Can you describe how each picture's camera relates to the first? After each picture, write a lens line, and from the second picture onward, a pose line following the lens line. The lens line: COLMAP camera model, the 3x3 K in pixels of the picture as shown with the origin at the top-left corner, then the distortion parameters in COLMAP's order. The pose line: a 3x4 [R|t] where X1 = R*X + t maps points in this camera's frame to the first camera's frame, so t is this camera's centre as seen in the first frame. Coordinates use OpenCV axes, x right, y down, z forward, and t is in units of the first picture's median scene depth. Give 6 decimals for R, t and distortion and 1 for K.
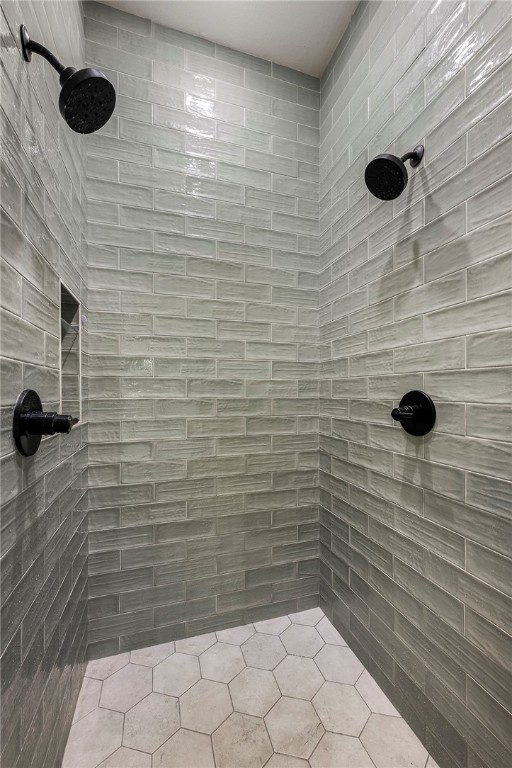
lens RADIAL K [[329.0, 0, 255.5], [0, 329.0, 385.8], [0, 0, 1]] dist [-0.001960, 0.000015]
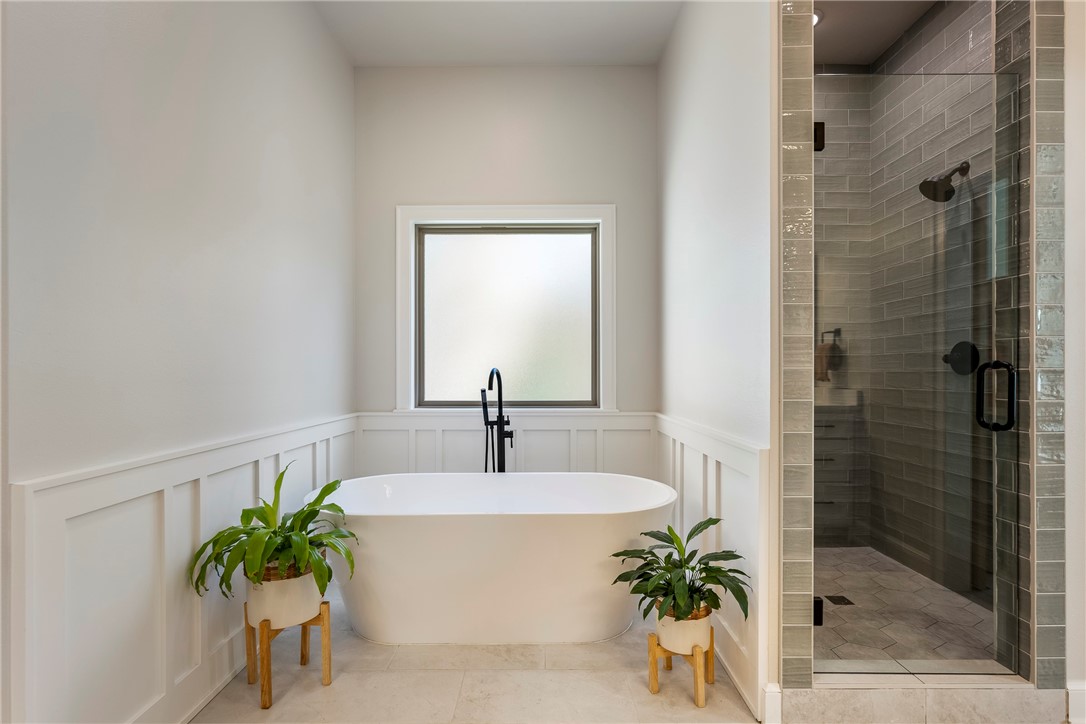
lens RADIAL K [[511.1, 0, 549.4], [0, 511.1, 367.4], [0, 0, 1]] dist [-0.003551, -0.000747]
pose [[0.955474, 0.000765, -0.295075, -0.415747], [-0.000619, 1.000000, 0.000588, 0.097214], [0.295075, -0.000379, 0.955474, -1.196635]]
